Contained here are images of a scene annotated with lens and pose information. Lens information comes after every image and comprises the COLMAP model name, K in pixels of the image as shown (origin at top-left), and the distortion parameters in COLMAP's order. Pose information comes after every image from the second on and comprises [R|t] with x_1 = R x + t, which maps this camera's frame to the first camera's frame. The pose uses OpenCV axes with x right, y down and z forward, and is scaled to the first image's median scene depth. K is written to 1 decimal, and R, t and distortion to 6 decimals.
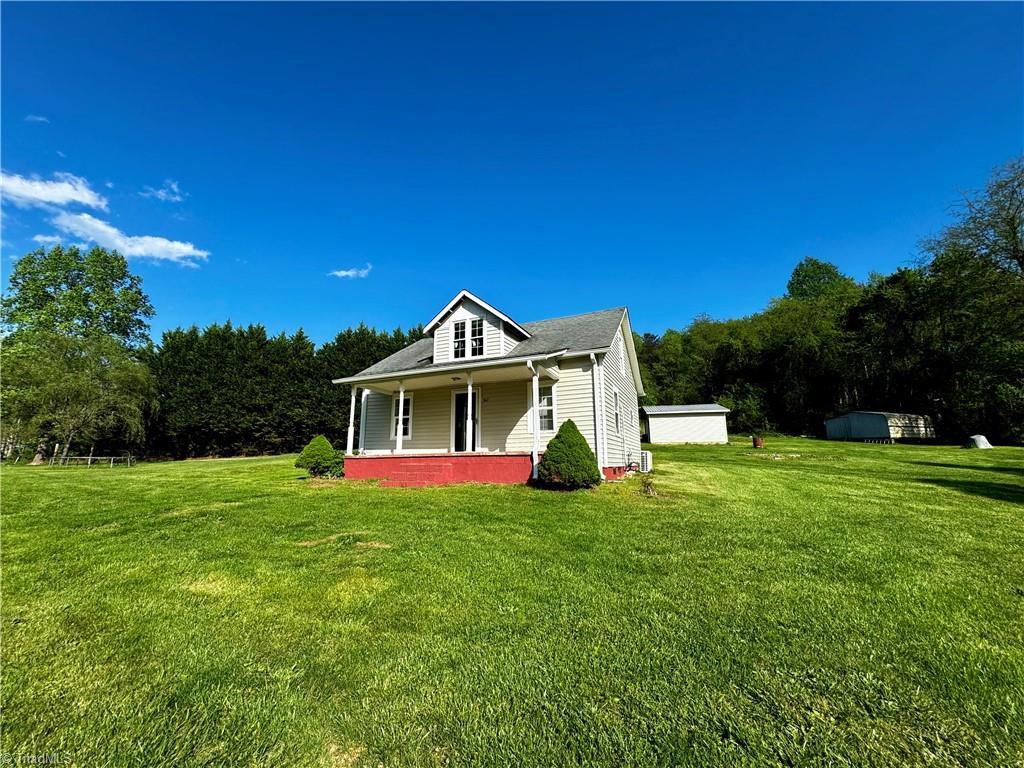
lens RADIAL K [[405.6, 0, 510.1], [0, 405.6, 381.8], [0, 0, 1]] dist [-0.010482, 0.001349]
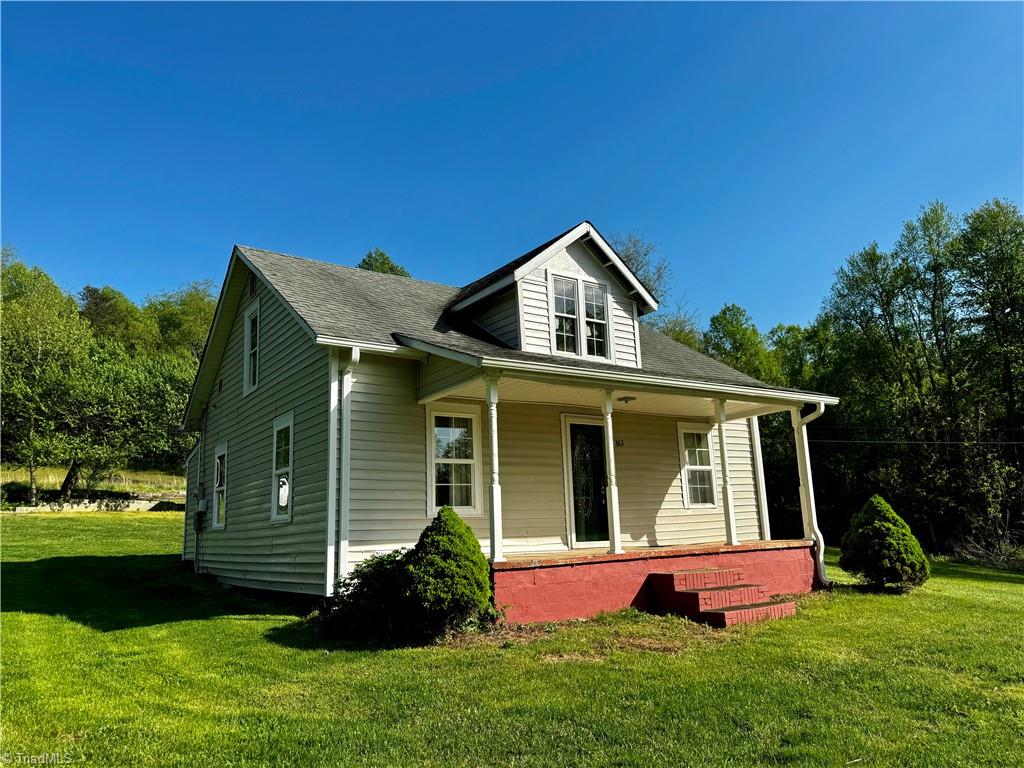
lens RADIAL K [[716.5, 0, 511.1], [0, 716.5, 379.8], [0, 0, 1]] dist [0.044276, -0.058686]
pose [[0.503407, 0.156734, 0.849715, -0.337109], [-0.136387, 0.985496, -0.100977, 0.027348], [-0.853218, -0.065058, 0.517482, 0.226480]]
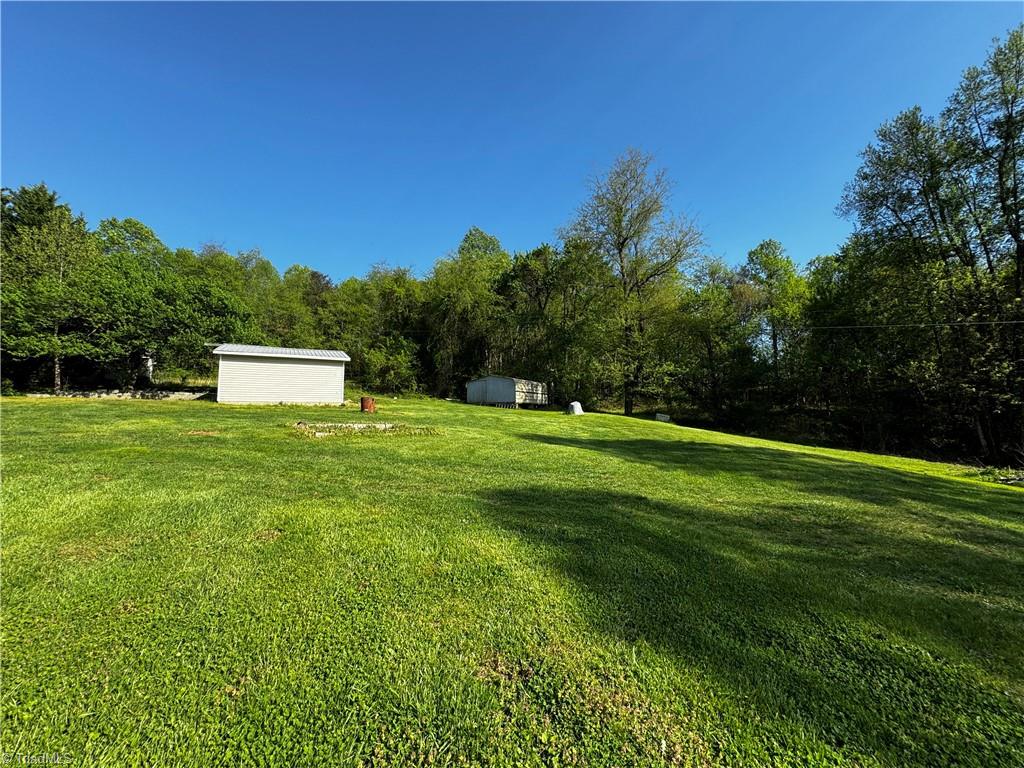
lens RADIAL K [[405.6, 0, 515.2], [0, 405.6, 379.6], [0, 0, 1]] dist [-0.010482, 0.001349]
pose [[0.746659, 0.059995, 0.662496, 0.275254], [-0.118624, 0.991970, 0.043861, 0.038098], [-0.654545, -0.111337, 0.747780, 0.254585]]
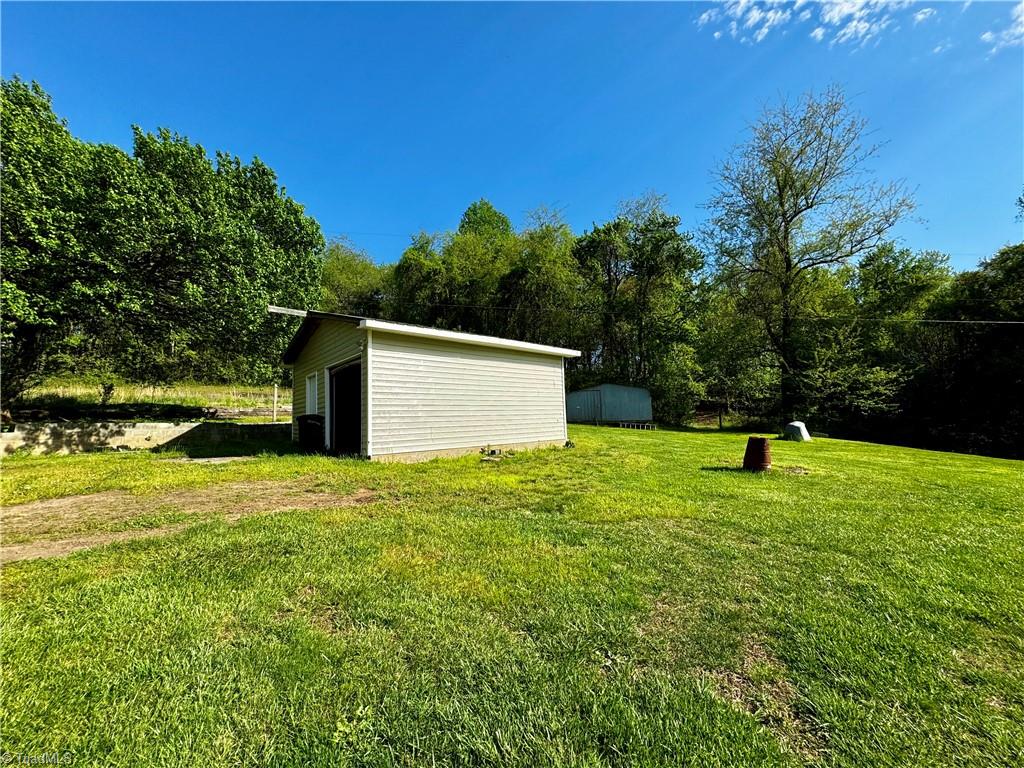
lens RADIAL K [[405.6, 0, 516.0], [0, 405.6, 374.5], [0, 0, 1]] dist [-0.010482, 0.001349]
pose [[0.552517, 0.082285, 0.829430, 0.201161], [-0.129636, 0.991489, -0.012006, 0.095859], [-0.823359, -0.100890, 0.558481, 0.801217]]
